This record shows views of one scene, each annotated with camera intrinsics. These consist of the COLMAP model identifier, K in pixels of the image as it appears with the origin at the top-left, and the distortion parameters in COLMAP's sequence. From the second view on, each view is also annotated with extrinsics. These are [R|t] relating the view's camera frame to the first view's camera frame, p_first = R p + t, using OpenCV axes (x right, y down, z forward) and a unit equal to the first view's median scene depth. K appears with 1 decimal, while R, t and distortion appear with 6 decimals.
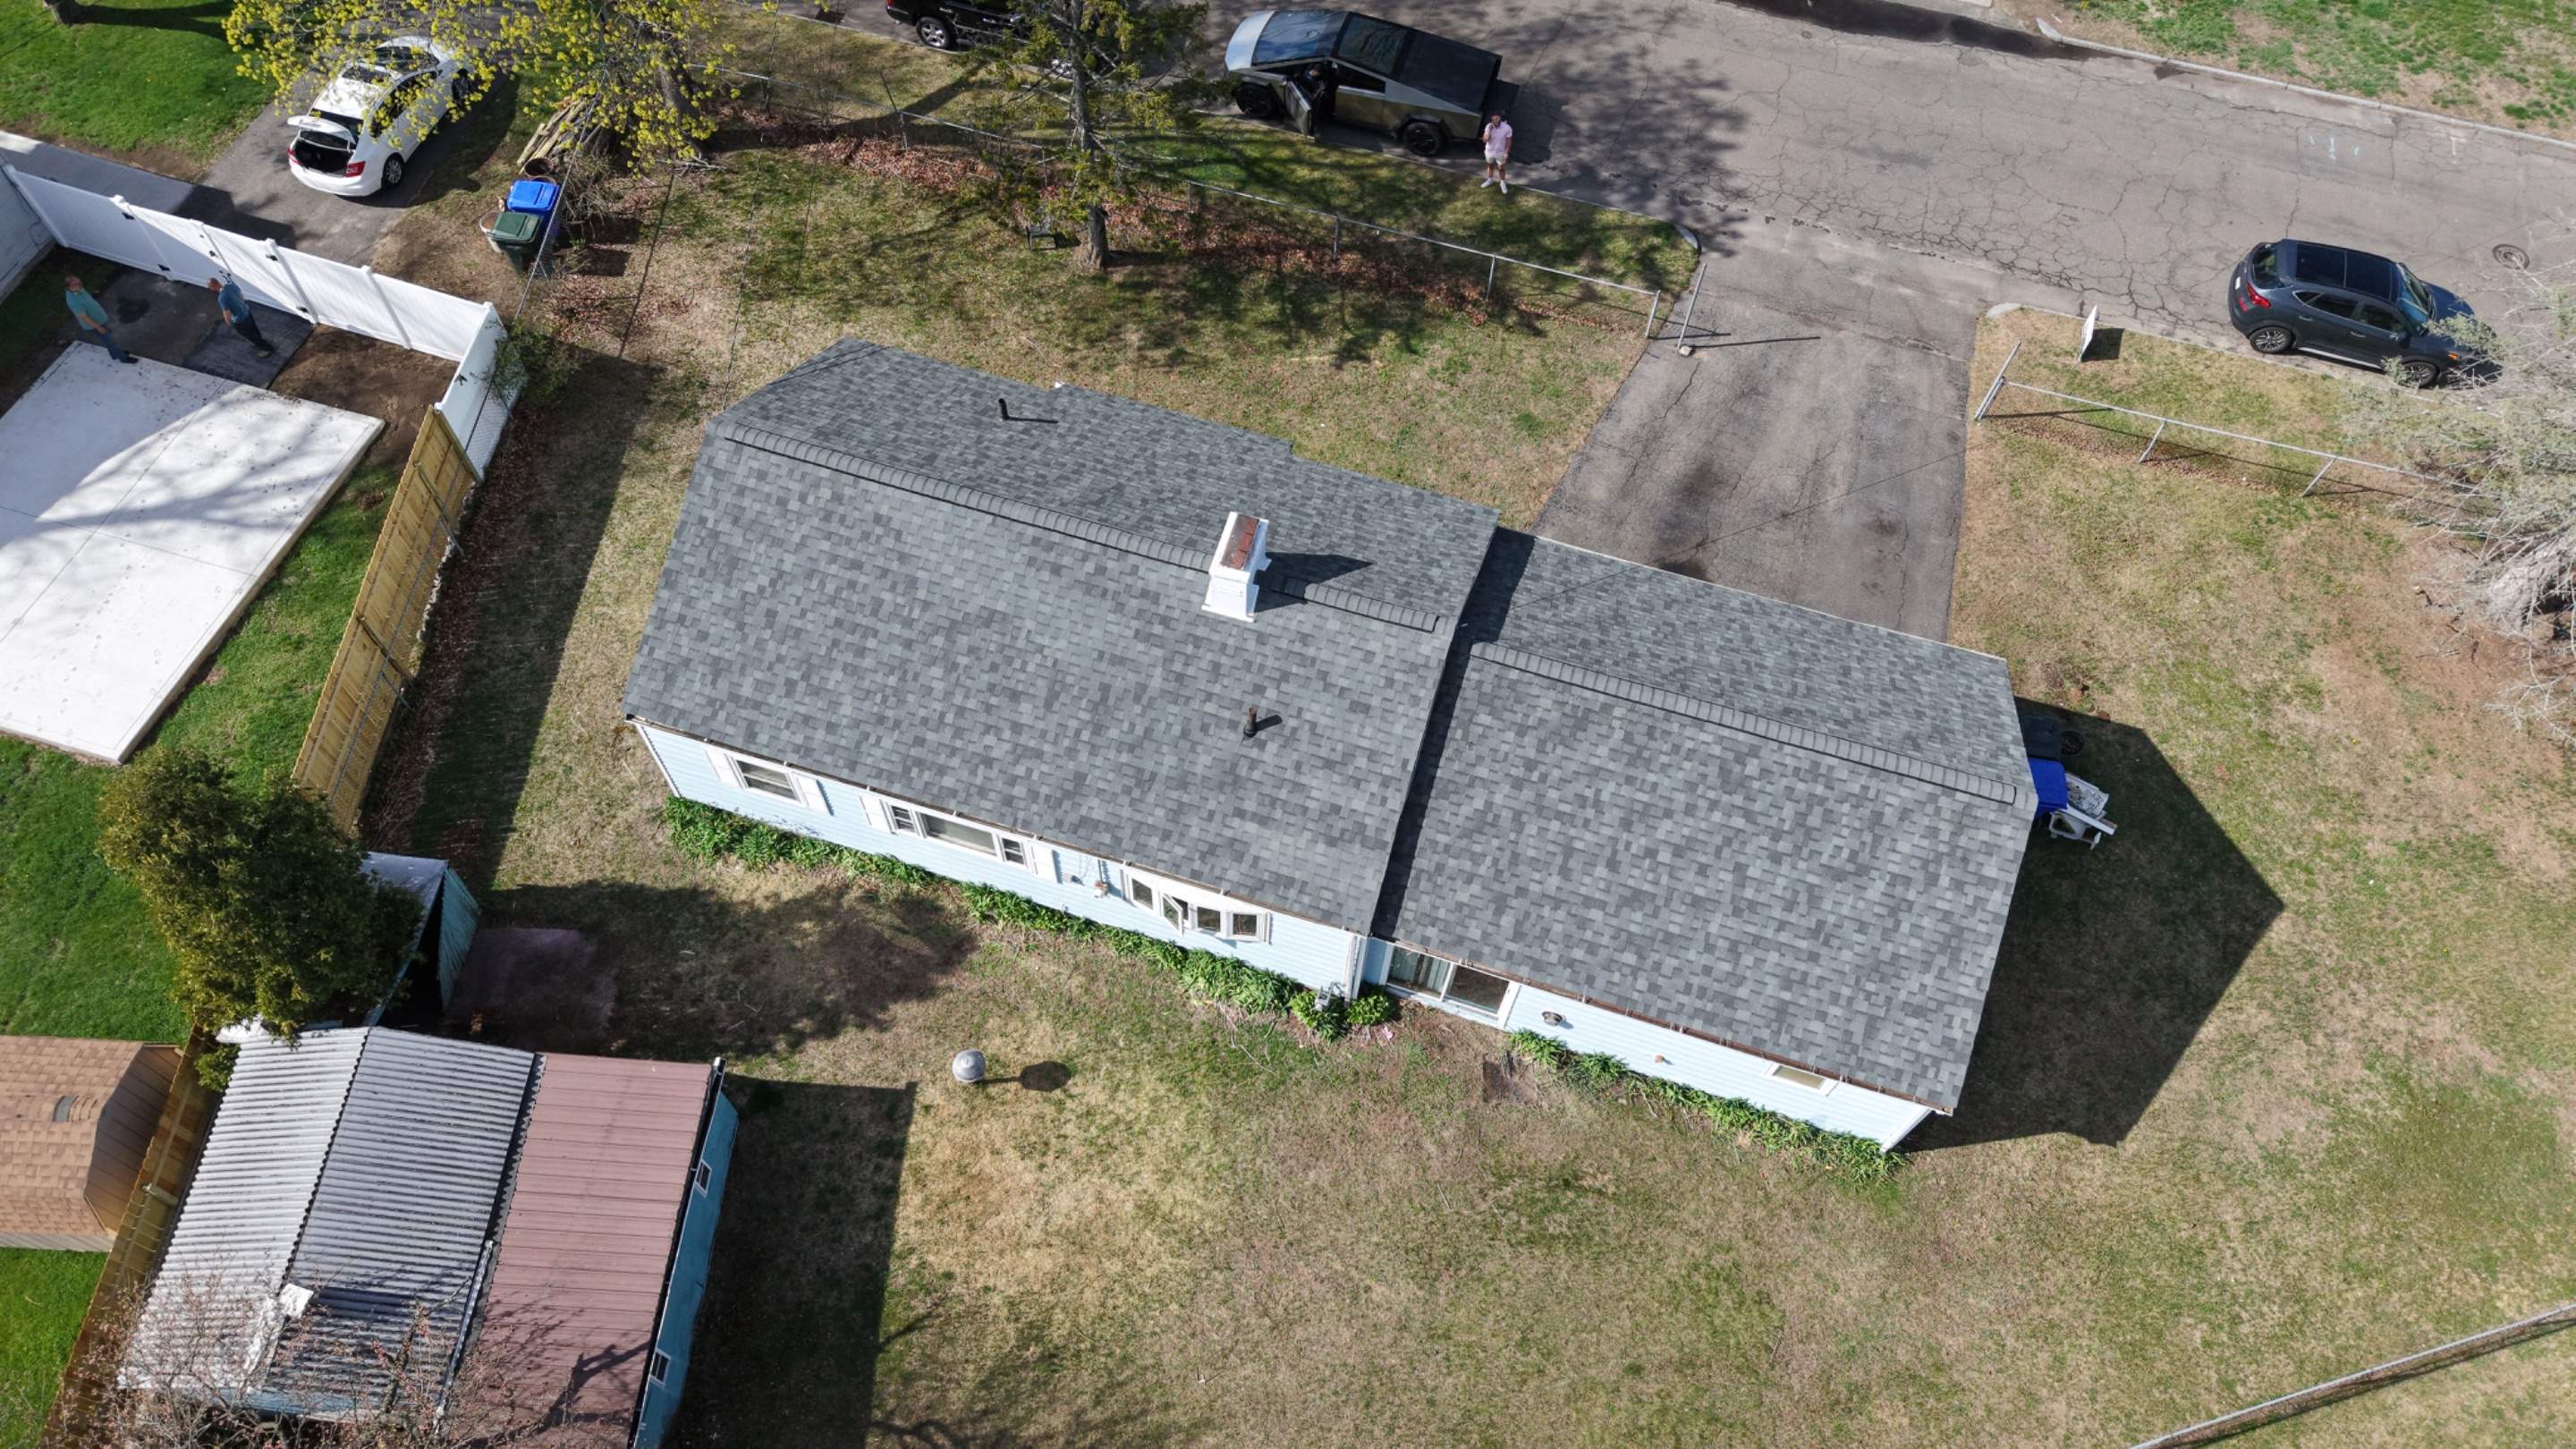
lens RADIAL K [[1749.6, 0, 1281.0], [0, 1749.6, 708.7], [0, 0, 1]] dist [0.037592, -0.053486]
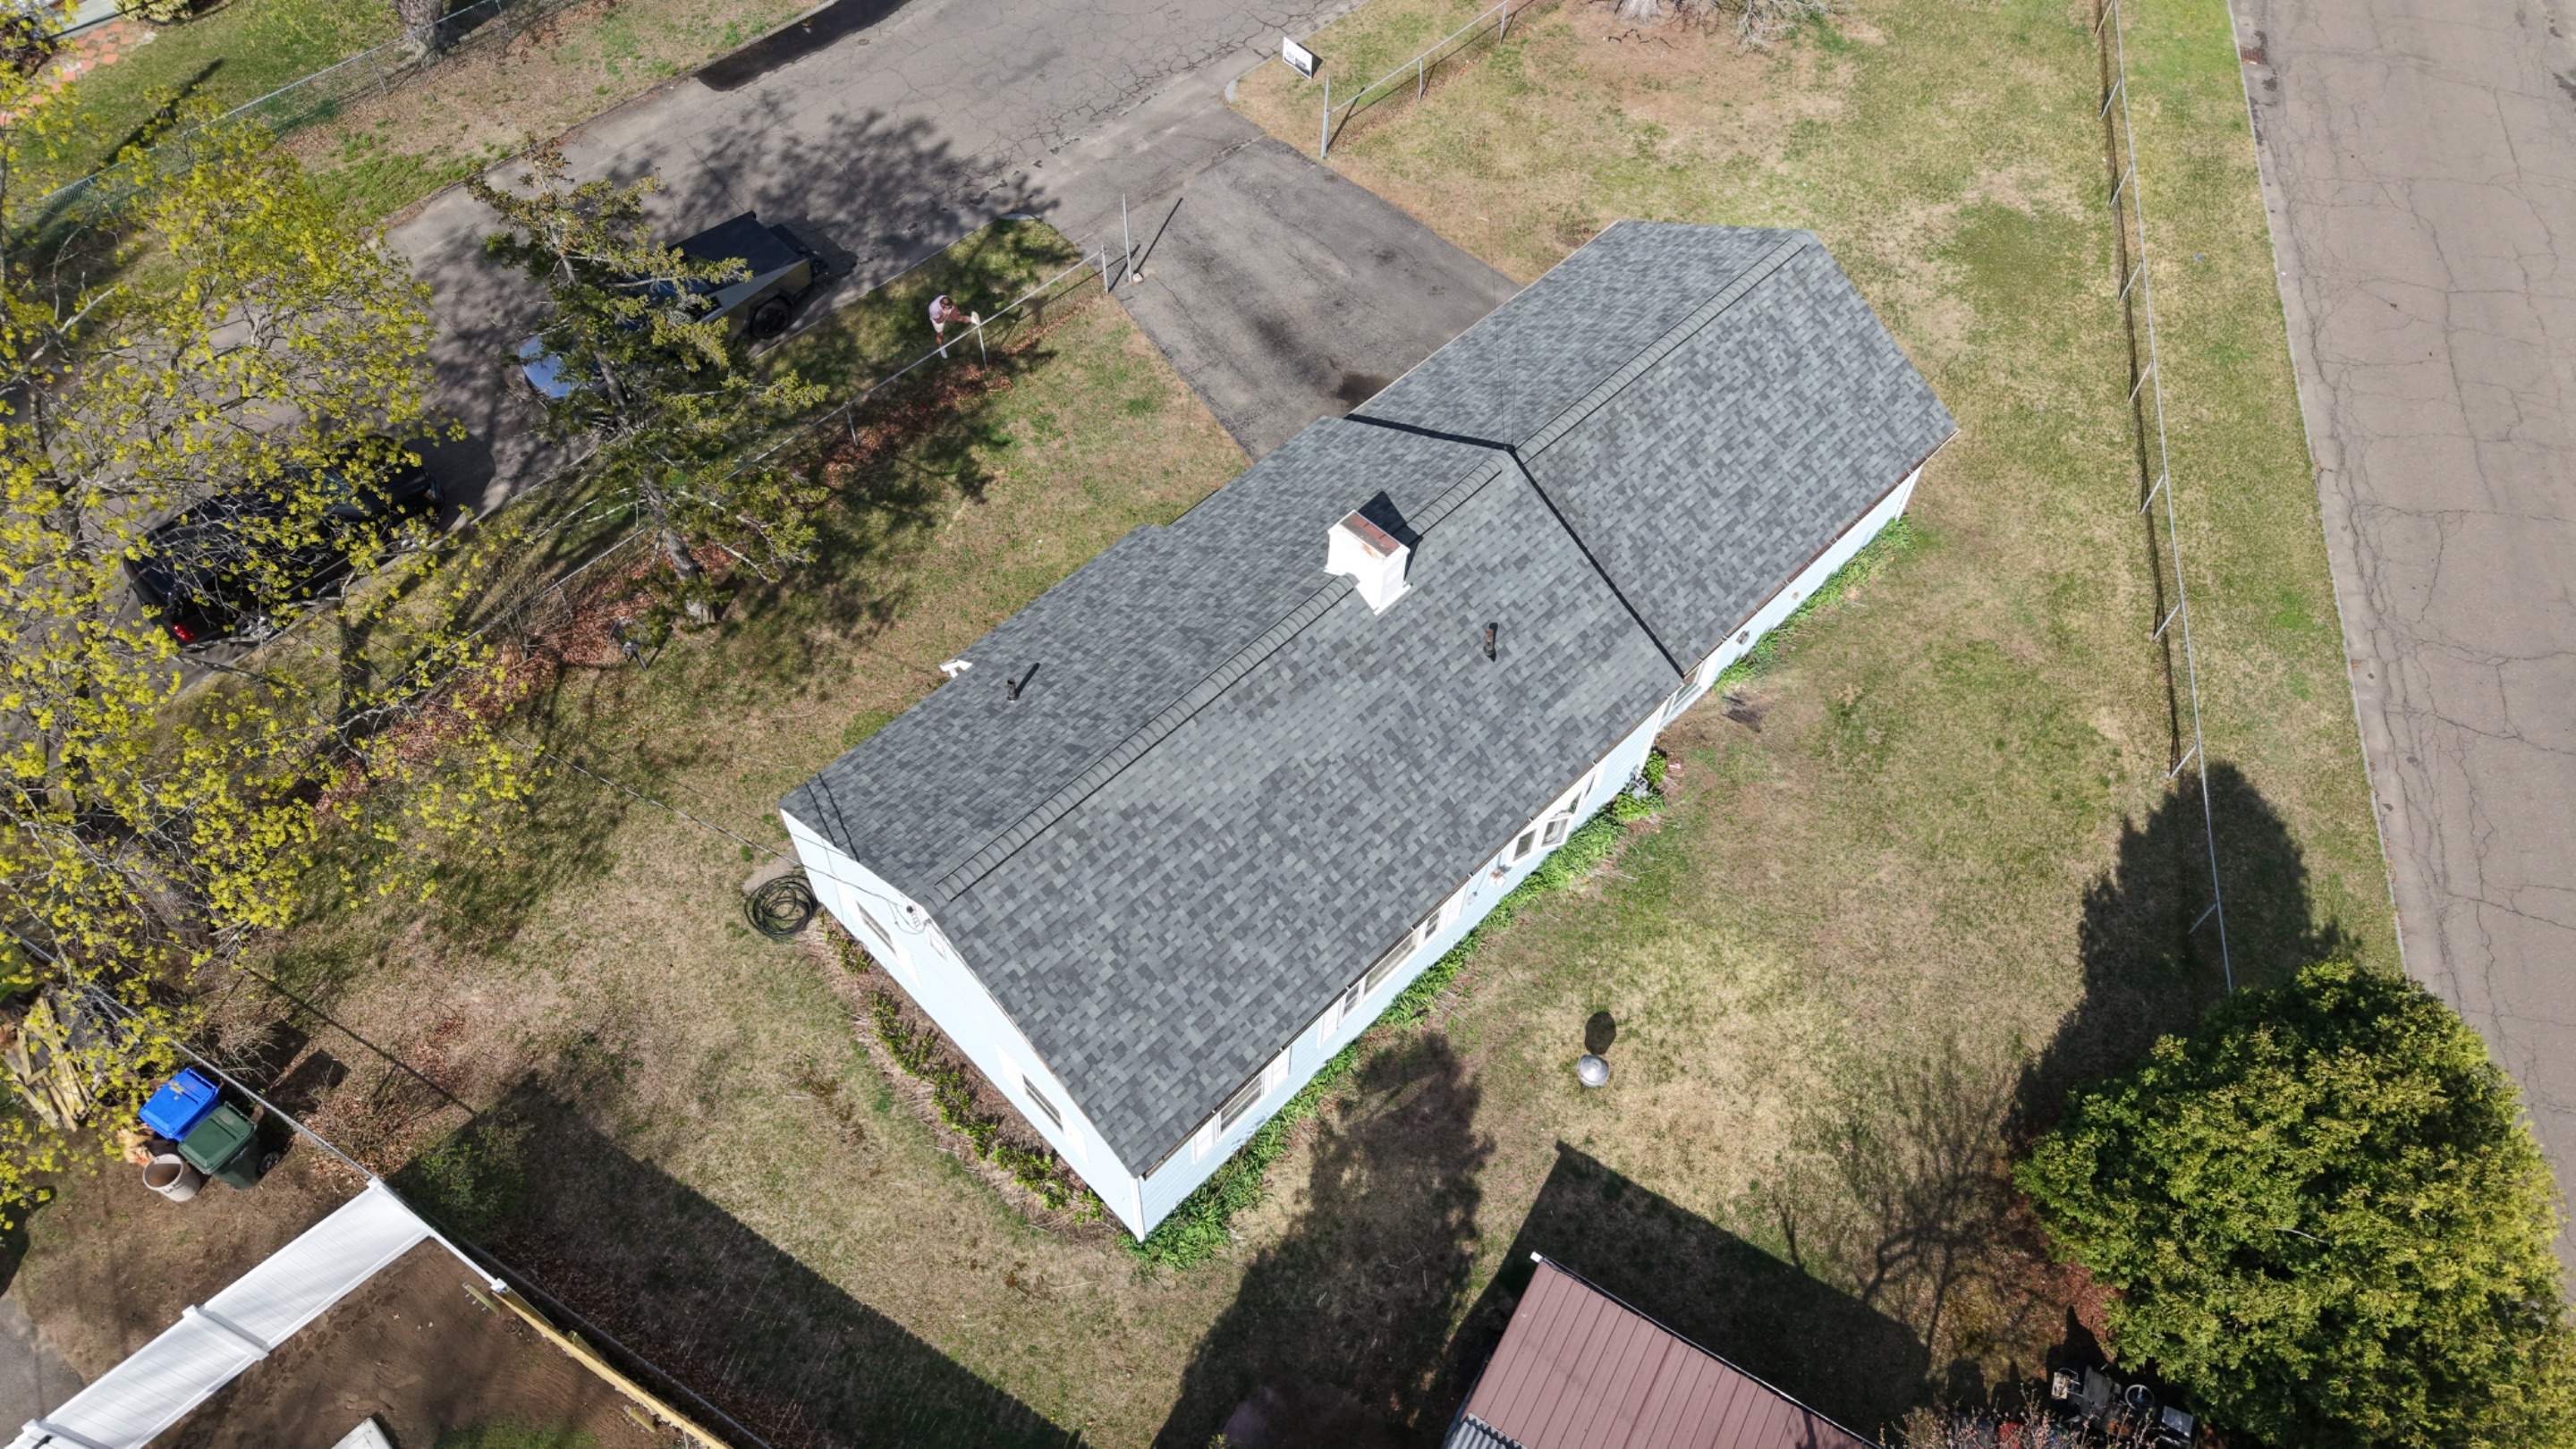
lens RADIAL K [[1749.6, 0, 1281.0], [0, 1749.6, 708.7], [0, 0, 1]] dist [0.037592, -0.053486]
pose [[0.467163, -0.735717, 0.490387, -0.561223], [0.747672, 0.624767, 0.225061, -0.269847], [-0.471959, 0.261508, 0.841943, 0.159701]]
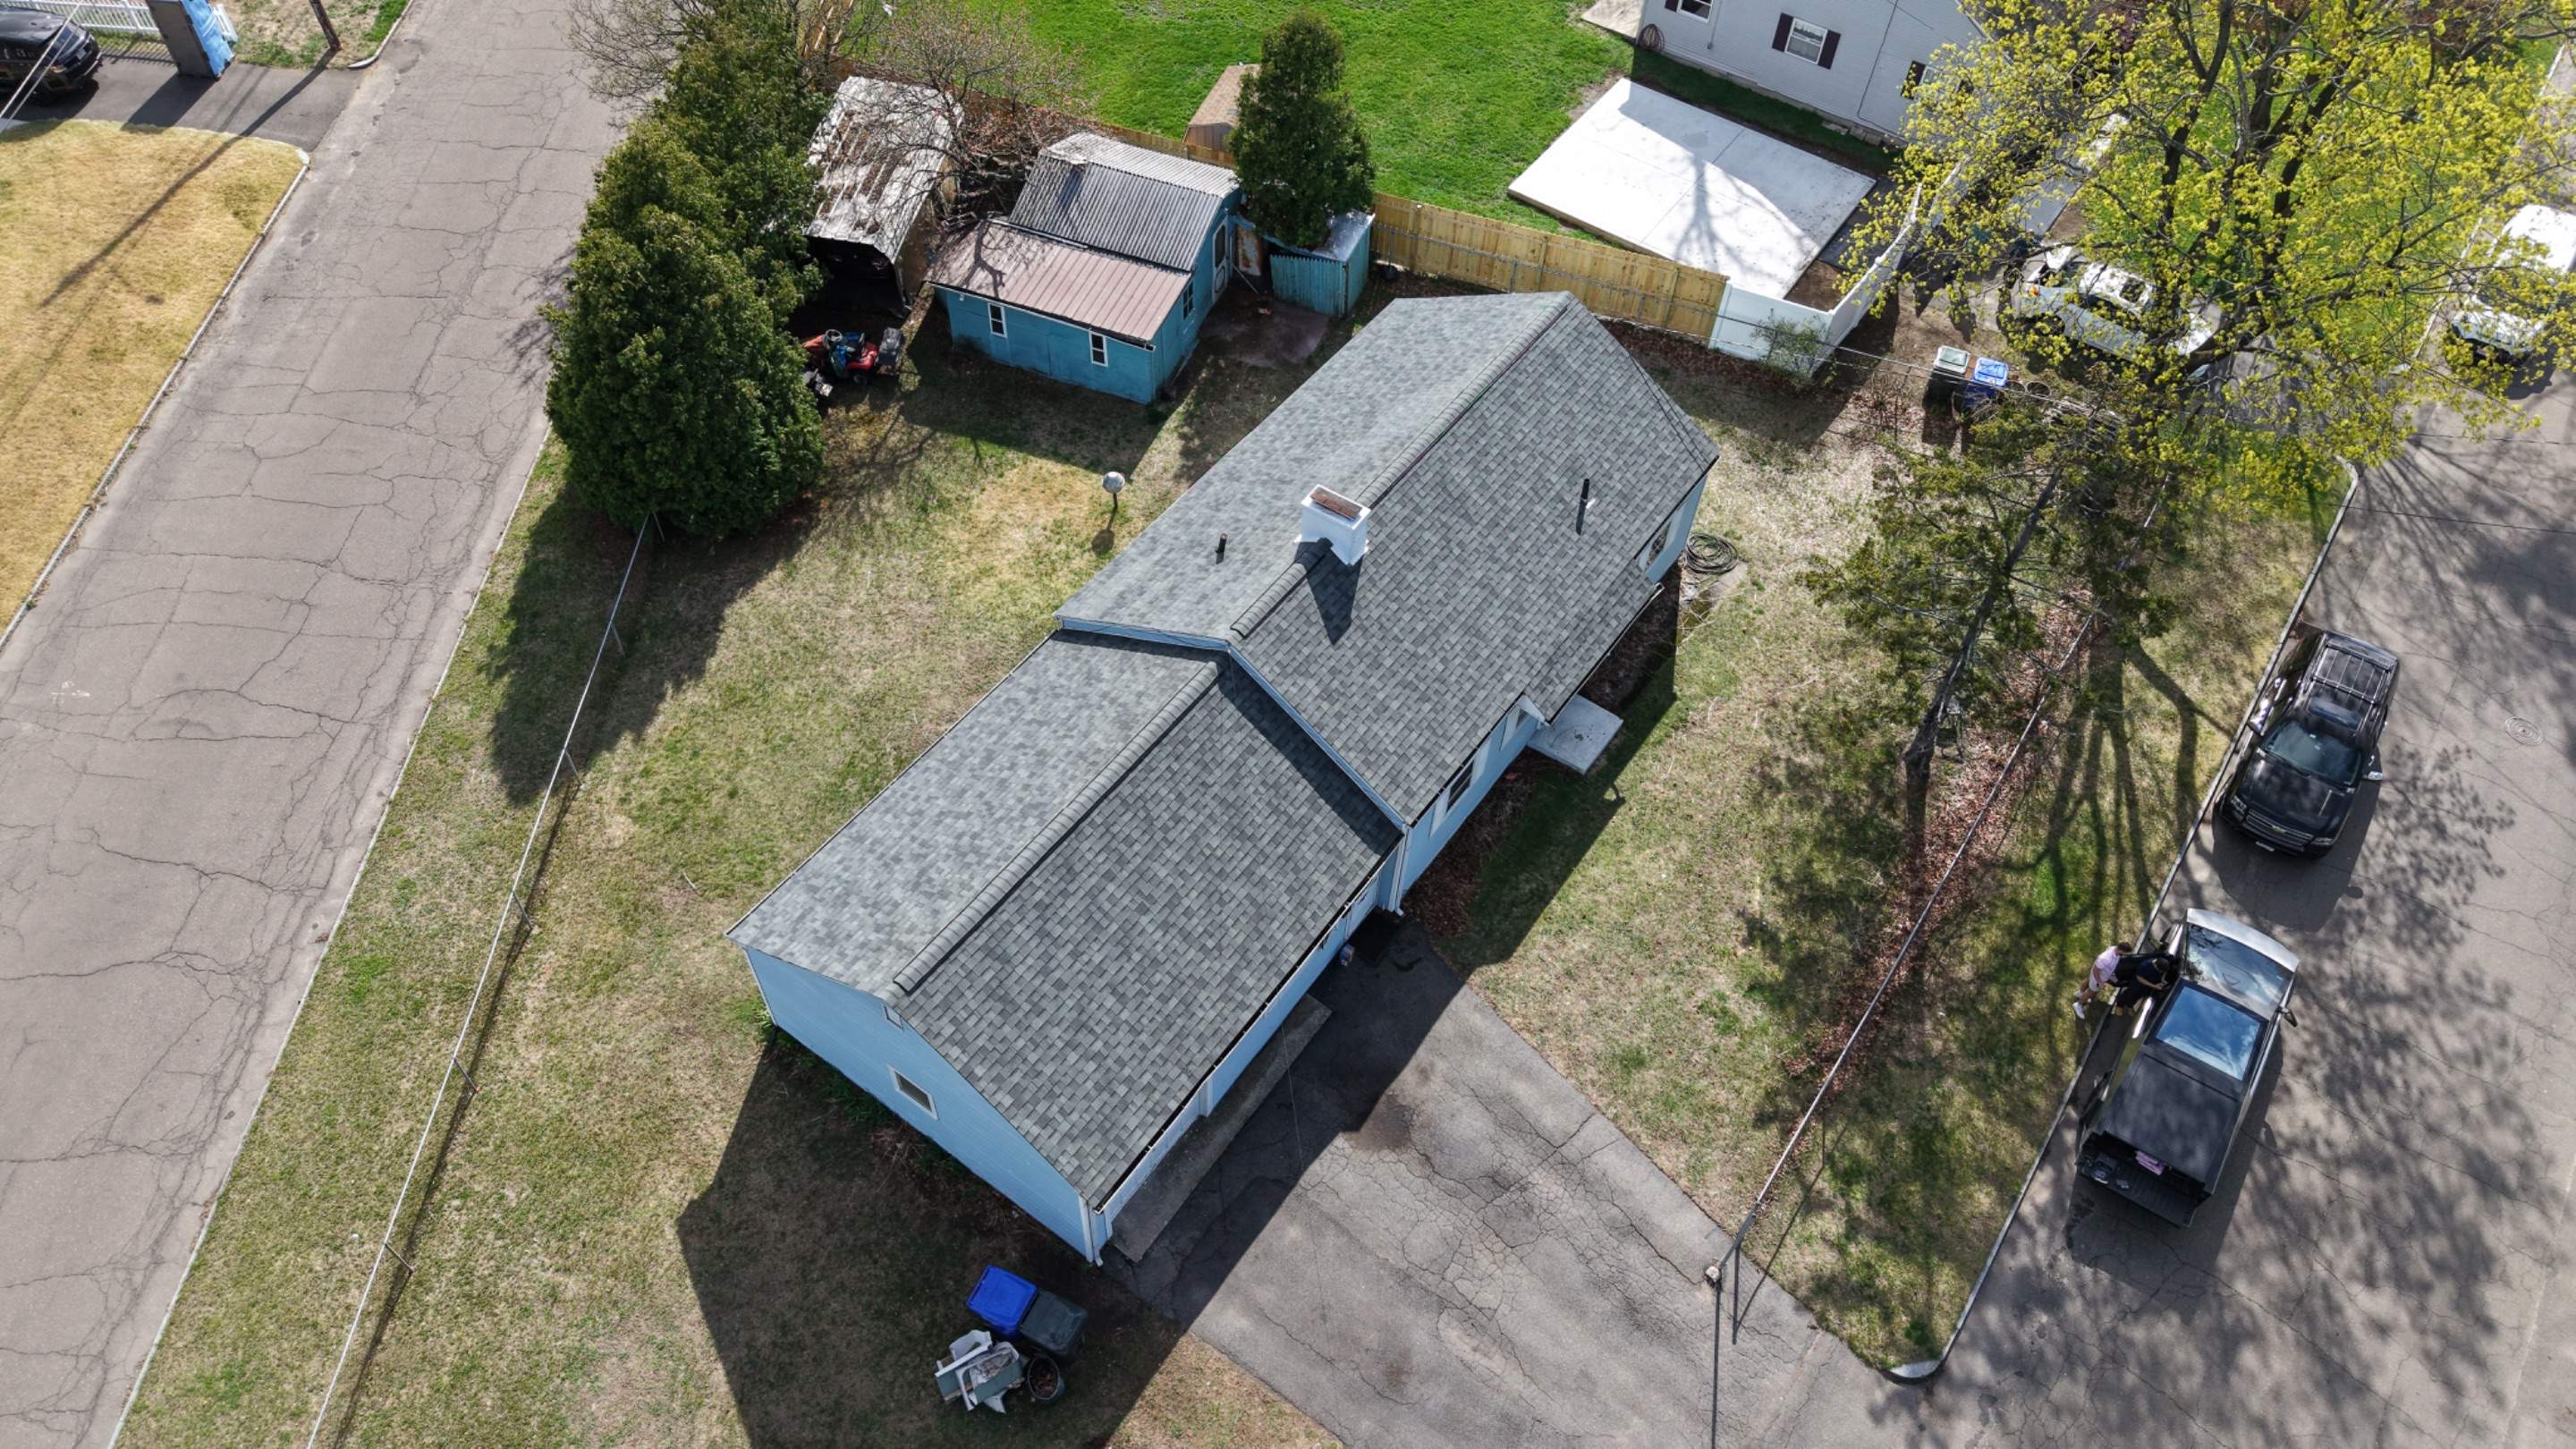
lens RADIAL K [[1749.6, 0, 1281.0], [0, 1749.6, 708.7], [0, 0, 1]] dist [0.037592, -0.053486]
pose [[-0.312598, 0.716469, -0.623663, 0.769212], [-0.829550, 0.113937, 0.546686, -0.643627], [0.462742, 0.688252, 0.558730, 0.346372]]
